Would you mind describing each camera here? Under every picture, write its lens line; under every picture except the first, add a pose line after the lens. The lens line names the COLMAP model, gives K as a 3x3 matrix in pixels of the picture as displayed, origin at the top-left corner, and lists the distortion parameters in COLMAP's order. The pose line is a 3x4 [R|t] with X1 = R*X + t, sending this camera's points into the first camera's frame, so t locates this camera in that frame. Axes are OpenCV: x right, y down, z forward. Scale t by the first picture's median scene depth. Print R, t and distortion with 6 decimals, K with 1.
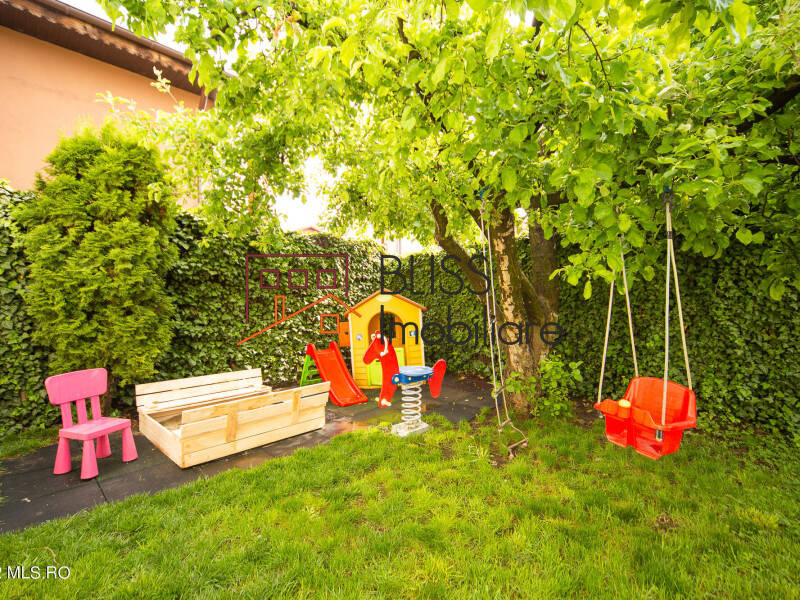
lens RADIAL K [[387.5, 0, 400.0], [0, 387.5, 300.0], [0, 0, 1]] dist [-0.003241, -0.000896]
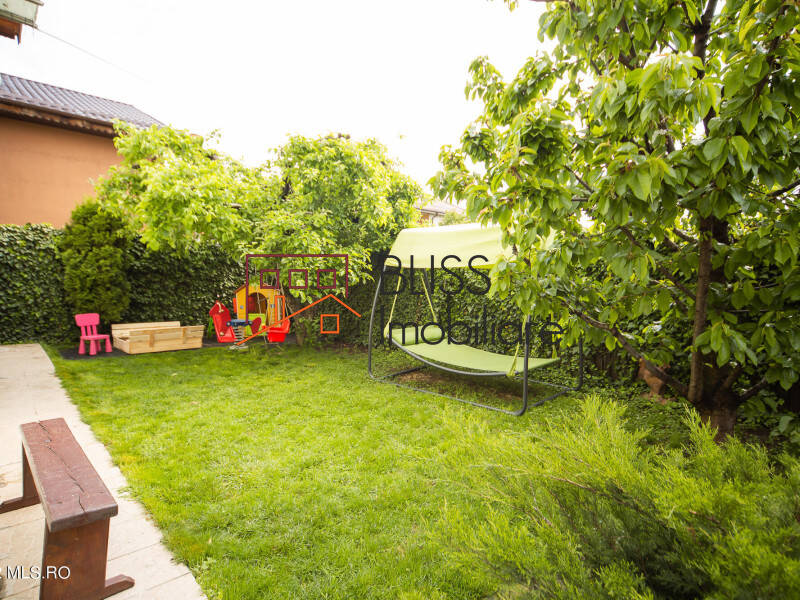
lens RADIAL K [[447.4, 0, 400.0], [0, 447.4, 300.0], [0, 0, 1]] dist [0.001138, 0.000498]
pose [[0.998903, 0.029551, -0.036329, 1.001681], [-0.027797, 0.998466, 0.047882, -0.073098], [0.037689, -0.046820, 0.998192, -1.414336]]
